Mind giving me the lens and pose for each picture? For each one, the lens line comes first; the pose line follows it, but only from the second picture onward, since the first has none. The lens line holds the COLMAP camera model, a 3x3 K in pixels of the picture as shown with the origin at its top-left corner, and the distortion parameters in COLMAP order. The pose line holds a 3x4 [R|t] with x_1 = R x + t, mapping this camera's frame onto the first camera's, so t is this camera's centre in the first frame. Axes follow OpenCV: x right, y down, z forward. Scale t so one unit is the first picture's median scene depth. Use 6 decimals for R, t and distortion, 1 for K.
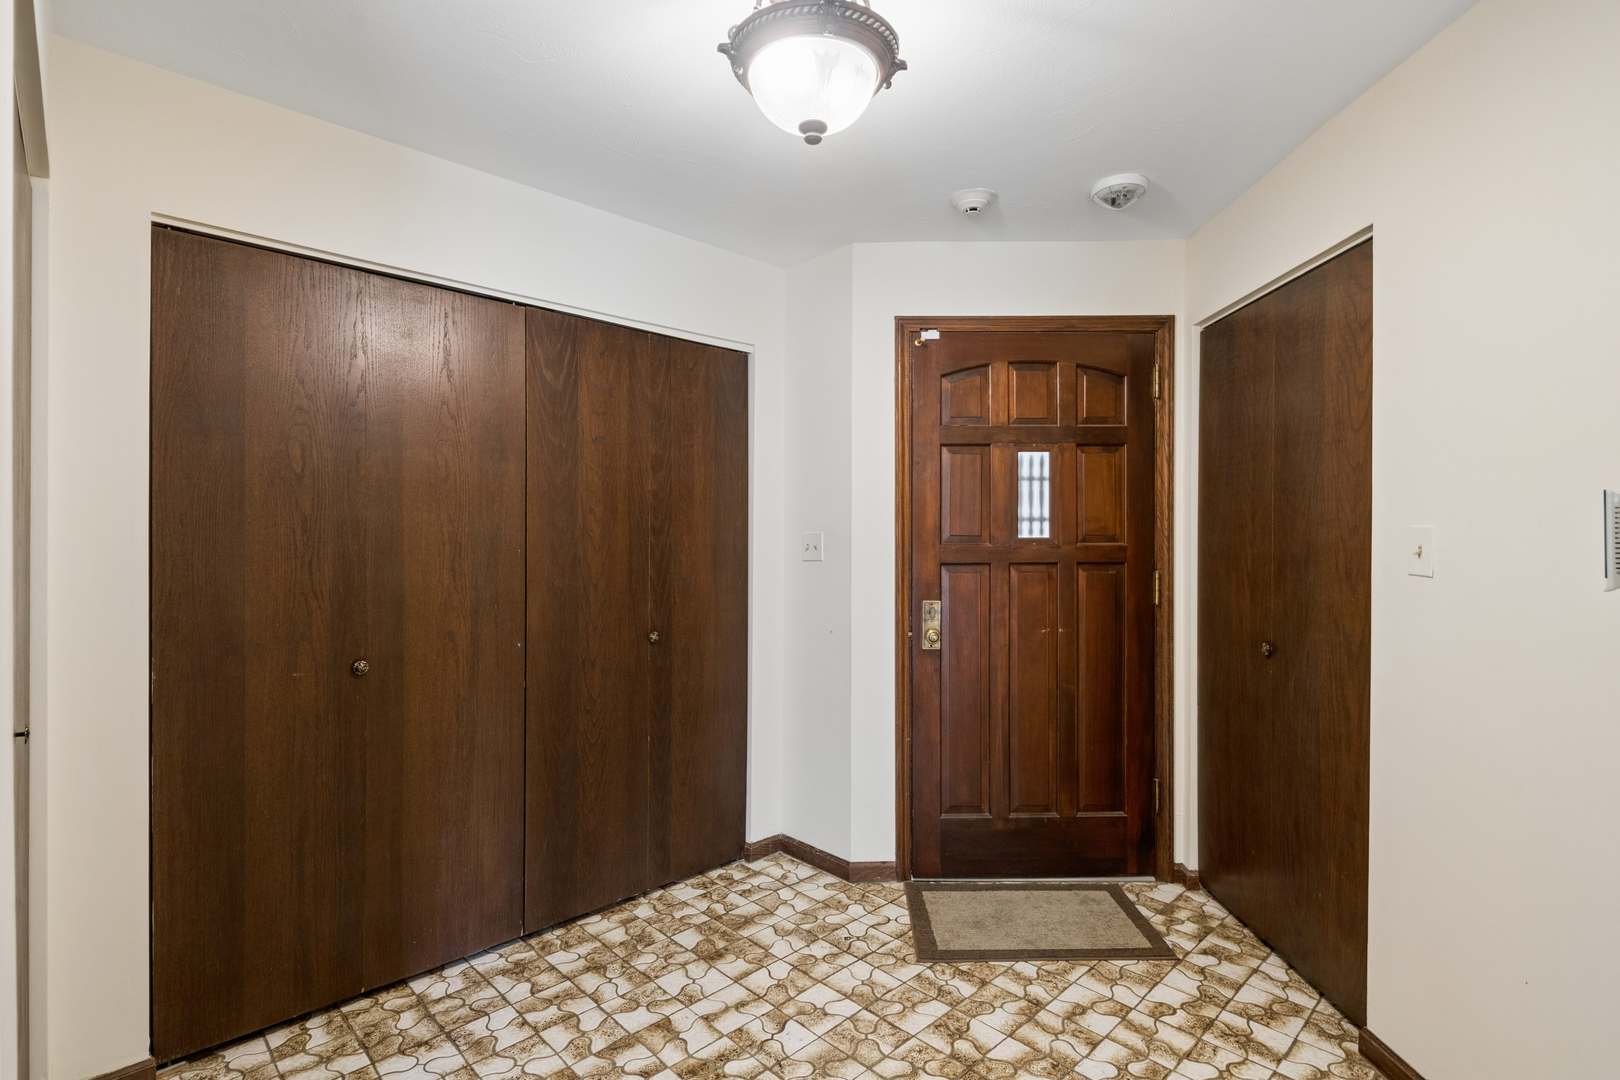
lens RADIAL K [[820.6, 0, 813.2], [0, 820.6, 535.8], [0, 0, 1]] dist [0.003280, -0.001268]
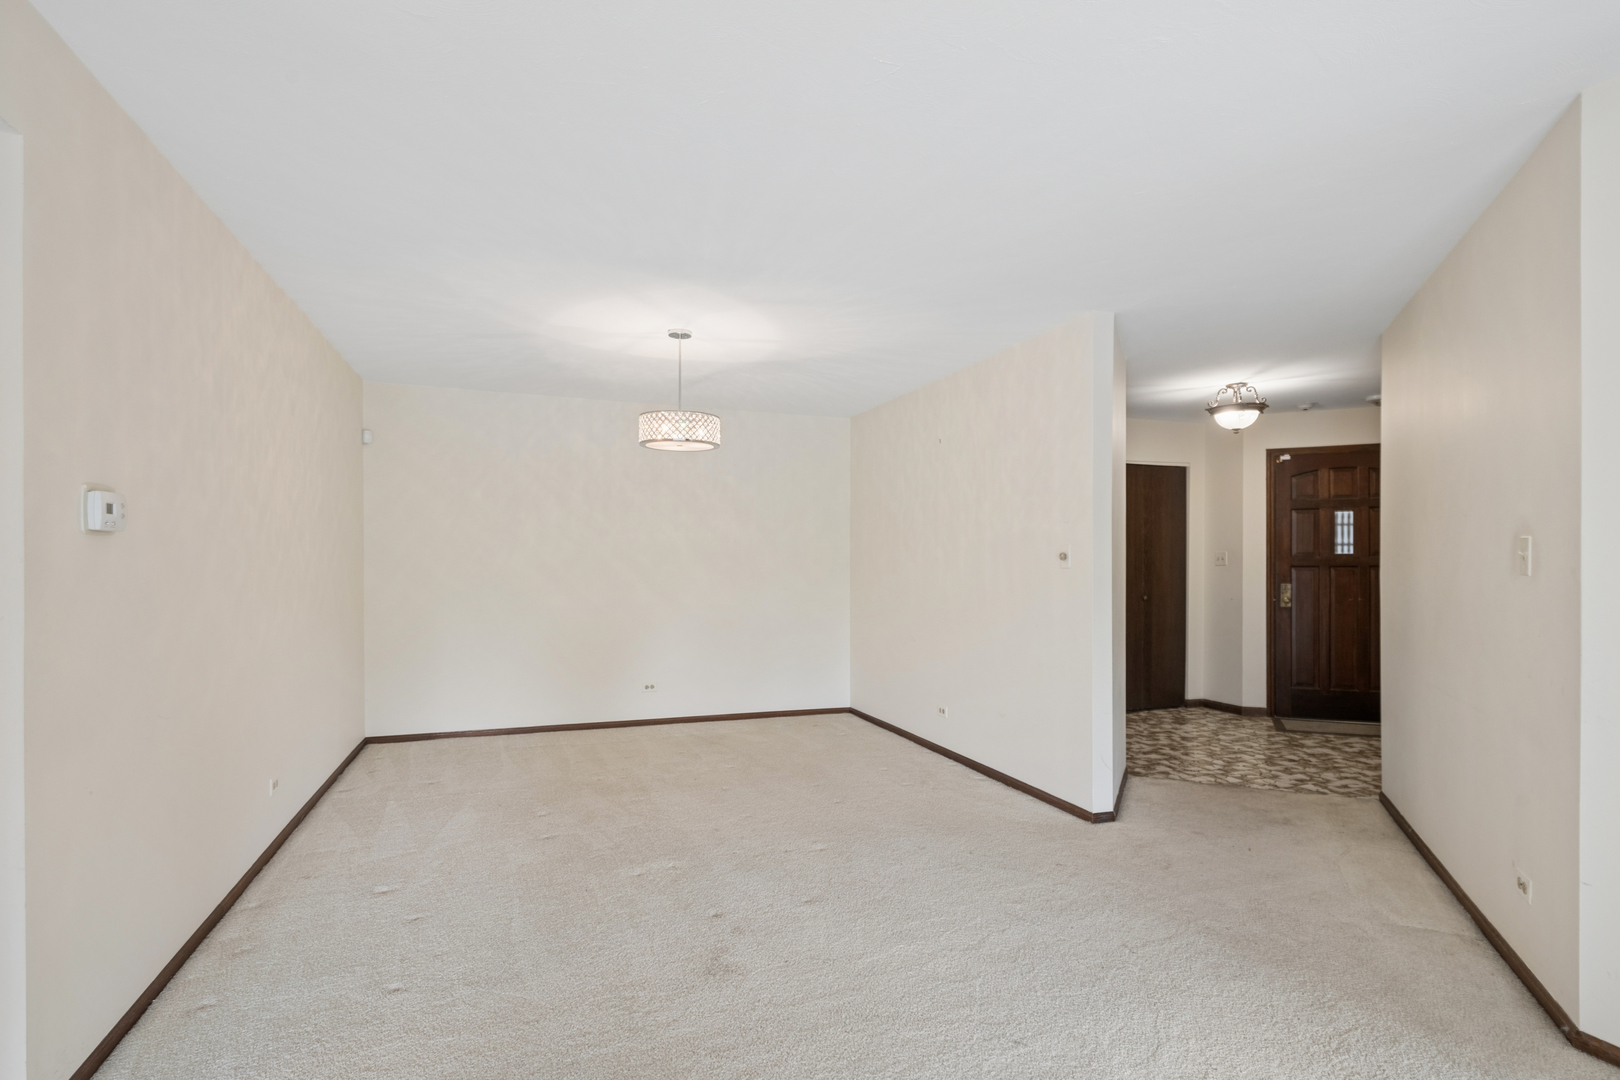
lens RADIAL K [[820.6, 0, 803.6], [0, 820.6, 561.6], [0, 0, 1]] dist [0.003280, -0.001268]
pose [[0.914513, -0.002004, -0.404552, -0.132260], [0.003506, 0.999989, 0.002970, 0.011482], [0.404542, -0.004135, 0.914510, -1.401834]]
